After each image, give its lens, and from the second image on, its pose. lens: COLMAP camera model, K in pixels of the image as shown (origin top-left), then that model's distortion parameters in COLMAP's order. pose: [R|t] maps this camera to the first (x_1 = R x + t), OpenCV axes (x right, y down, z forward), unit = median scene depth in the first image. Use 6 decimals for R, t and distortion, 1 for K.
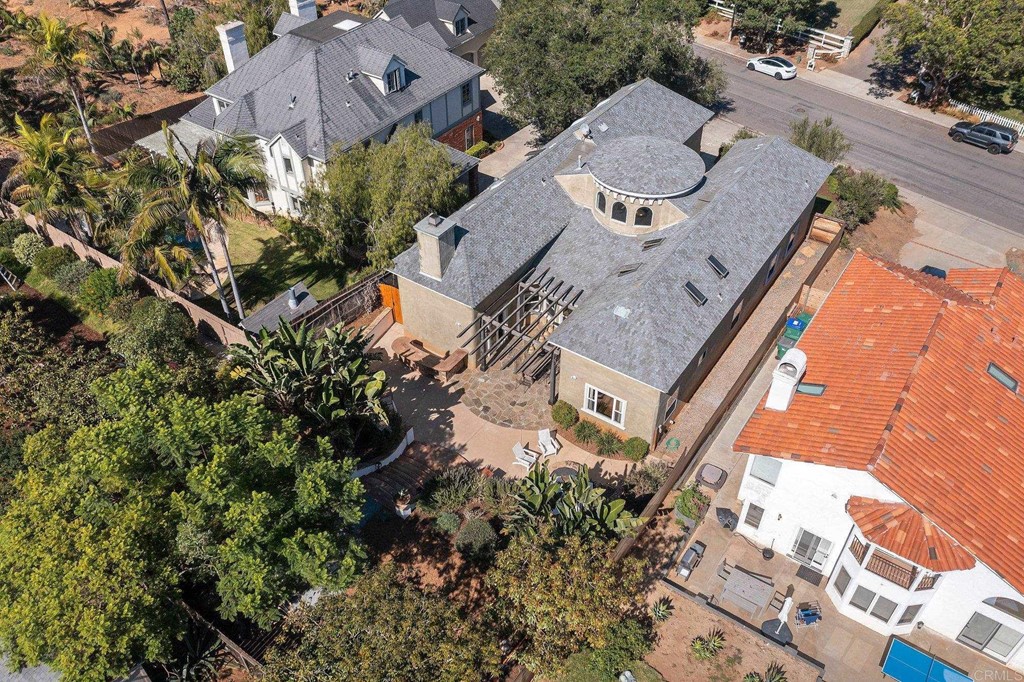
lens RADIAL K [[808.4, 0, 512.0], [0, 808.4, 341.0], [0, 0, 1]] dist [-0.005239, 0.000887]
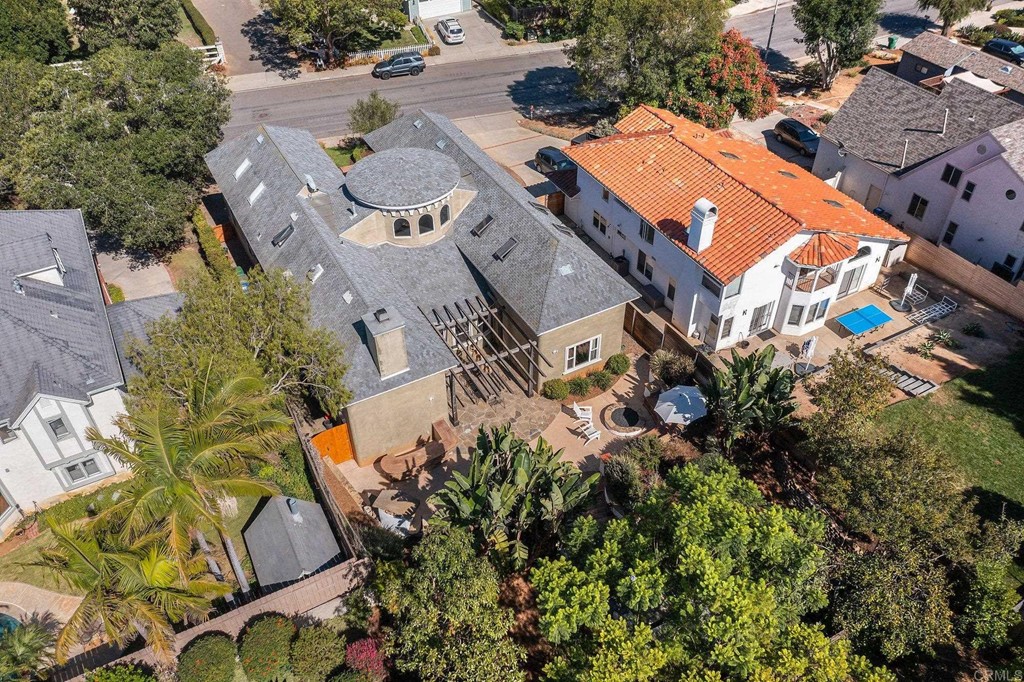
lens RADIAL K [[808.4, 0, 512.0], [0, 808.4, 341.0], [0, 0, 1]] dist [-0.005239, 0.000887]
pose [[0.454981, -0.591624, 0.665563, -0.369704], [0.596608, 0.757379, 0.265397, -0.160663], [-0.661099, 0.276330, 0.697561, 0.163614]]
